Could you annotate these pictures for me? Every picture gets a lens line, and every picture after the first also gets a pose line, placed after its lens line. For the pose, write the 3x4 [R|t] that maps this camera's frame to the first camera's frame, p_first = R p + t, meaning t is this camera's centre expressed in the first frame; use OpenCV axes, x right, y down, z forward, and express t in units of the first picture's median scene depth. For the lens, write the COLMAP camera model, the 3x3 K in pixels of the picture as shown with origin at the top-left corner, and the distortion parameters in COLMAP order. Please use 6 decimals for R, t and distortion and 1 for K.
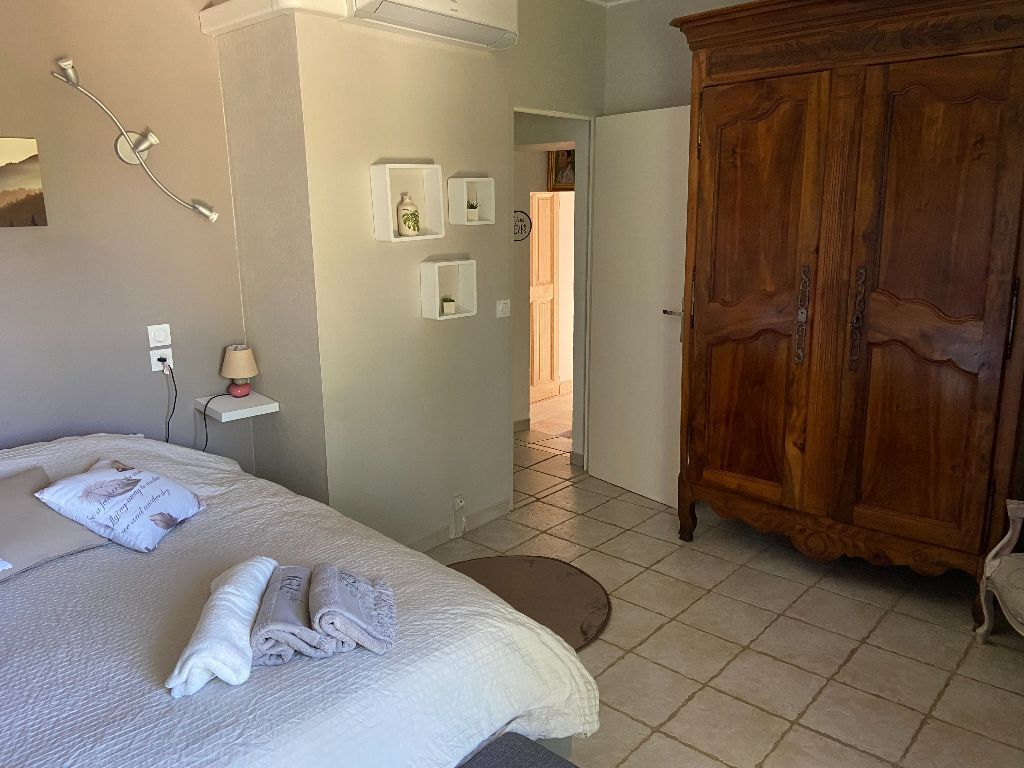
lens RADIAL K [[779.2, 0, 512.0], [0, 779.2, 384.0], [0, 0, 1]] dist [0.110584, -0.156430]
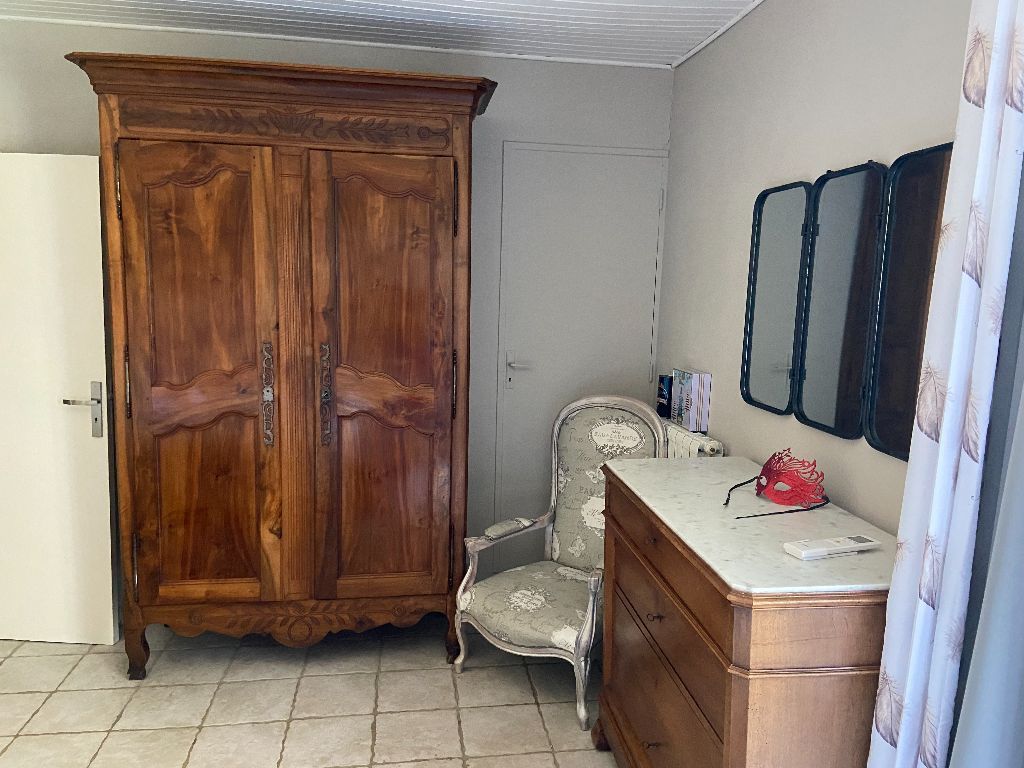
lens RADIAL K [[779.2, 0, 512.0], [0, 779.2, 384.0], [0, 0, 1]] dist [0.110584, -0.156430]
pose [[0.622698, -0.066006, 0.779673, -0.187718], [0.134616, 0.990616, -0.023649, -0.037160], [-0.770795, 0.119683, 0.625740, 0.179459]]
